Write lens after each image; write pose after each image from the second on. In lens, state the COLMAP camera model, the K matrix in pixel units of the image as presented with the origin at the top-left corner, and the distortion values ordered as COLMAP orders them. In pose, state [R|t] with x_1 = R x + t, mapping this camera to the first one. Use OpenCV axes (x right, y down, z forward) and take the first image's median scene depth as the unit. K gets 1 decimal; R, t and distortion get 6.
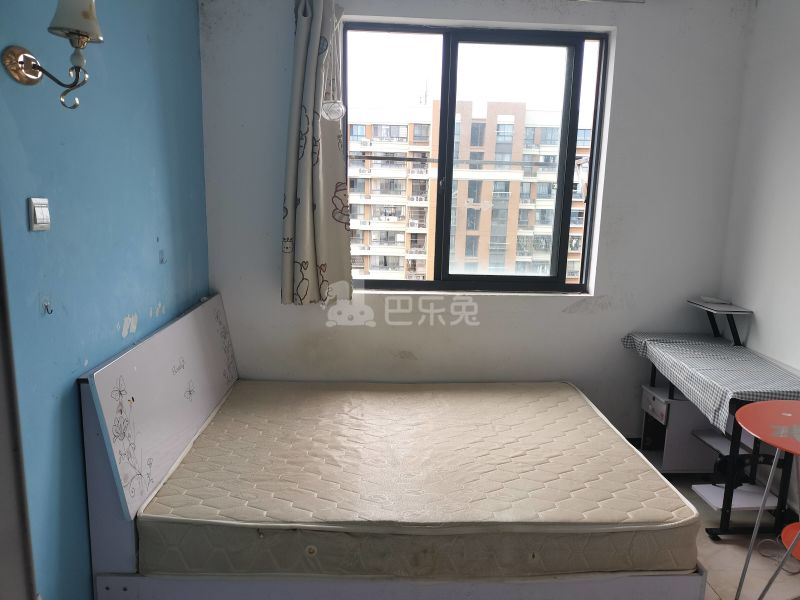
lens RADIAL K [[622.9, 0, 401.5], [0, 622.9, 309.6], [0, 0, 1]] dist [0.074399, -0.150877]
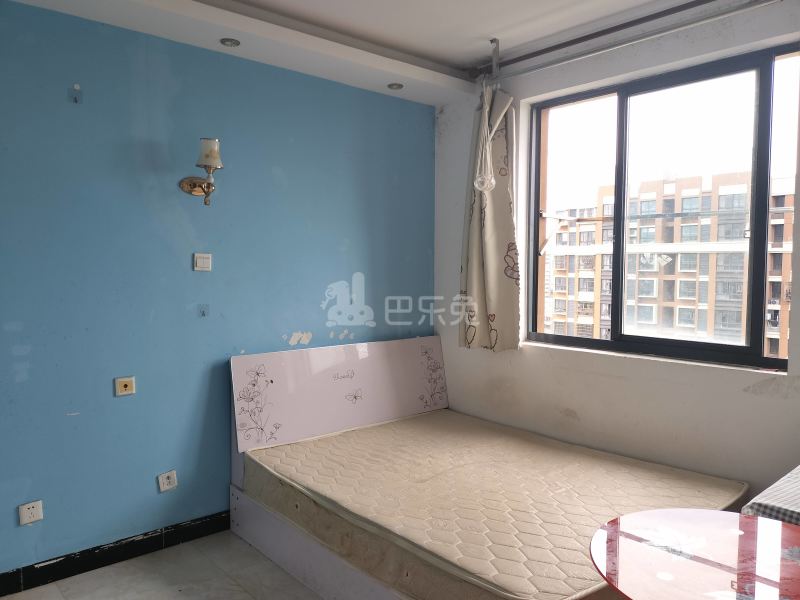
lens RADIAL K [[625.1, 0, 400.0], [0, 625.1, 300.0], [0, 0, 1]] dist [0.032111, -0.001618]
pose [[0.608464, 0.020076, -0.793328, 0.781582], [-0.138476, 0.987029, -0.081230, 0.018846], [0.781407, 0.159282, 0.603351, 0.212308]]
